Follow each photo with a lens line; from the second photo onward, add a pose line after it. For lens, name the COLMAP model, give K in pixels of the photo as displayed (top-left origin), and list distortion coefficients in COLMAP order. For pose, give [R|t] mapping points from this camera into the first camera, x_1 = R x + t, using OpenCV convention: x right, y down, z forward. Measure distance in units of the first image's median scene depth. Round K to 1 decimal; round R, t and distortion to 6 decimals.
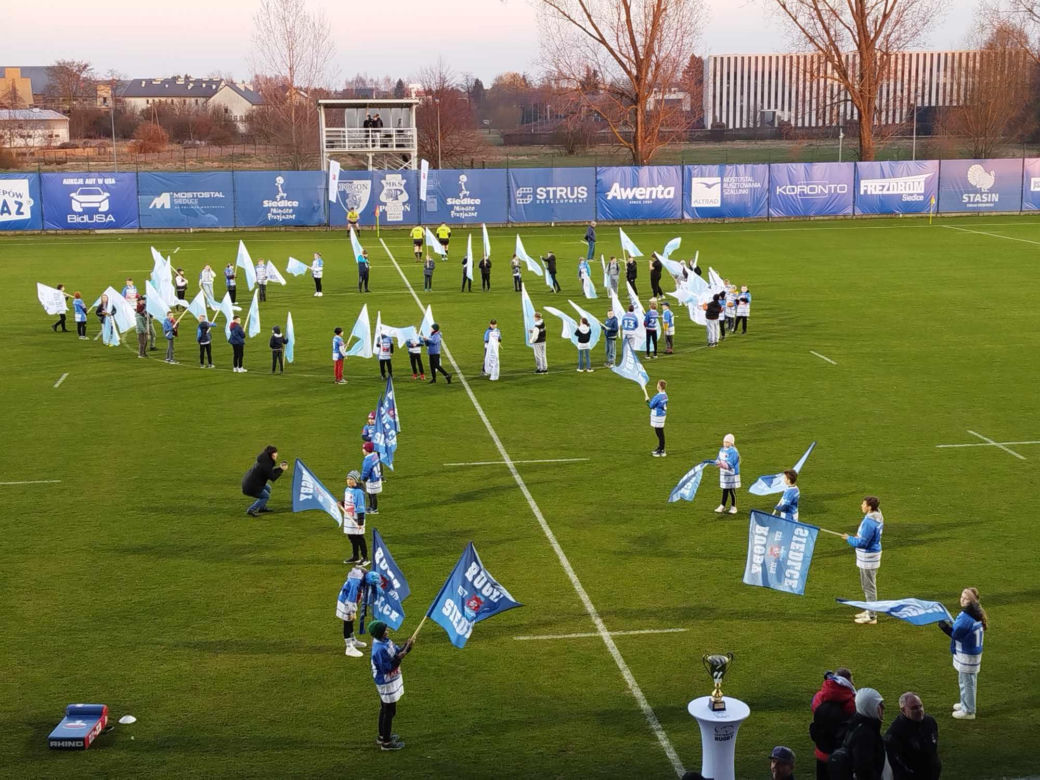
lens RADIAL K [[1575.3, 0, 520.0], [0, 1575.3, 390.0], [0, 0, 1]] dist [0.226224, -0.834692]
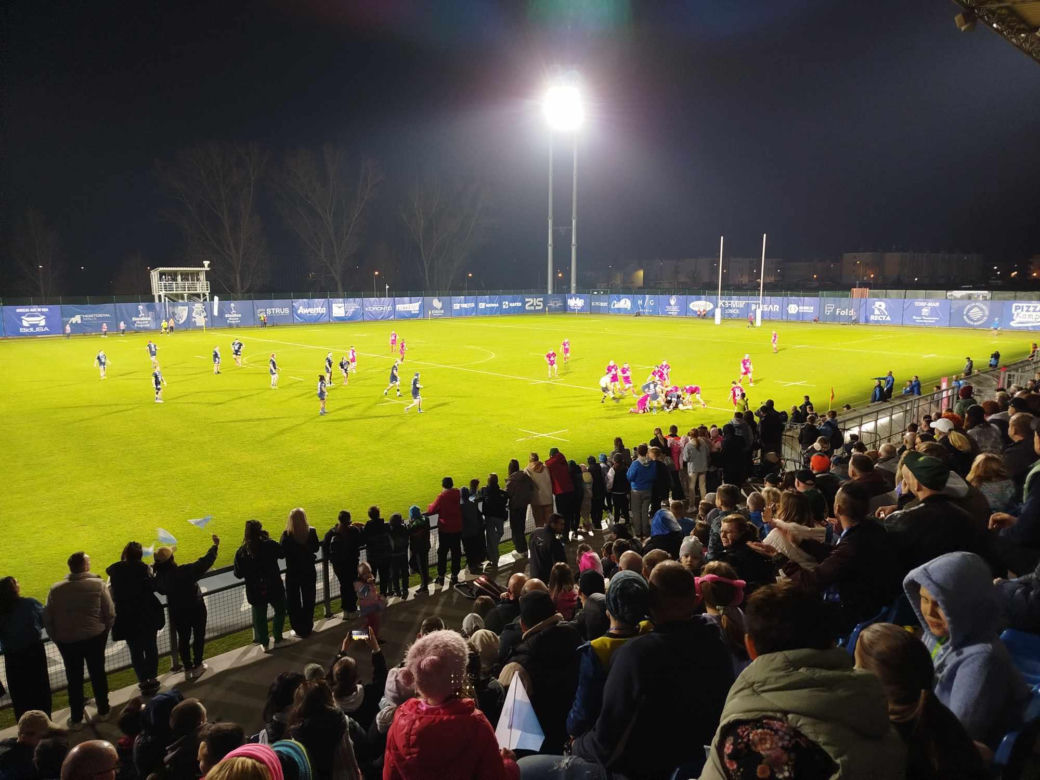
lens RADIAL K [[706.2, 0, 533.1], [0, 706.2, 391.5], [0, 0, 1]] dist [0.029906, -0.056743]
pose [[0.816408, -0.082946, 0.571487, -0.265405], [0.096000, 0.995354, 0.007323, 0.015747], [-0.569440, 0.048884, 0.820578, -0.020047]]
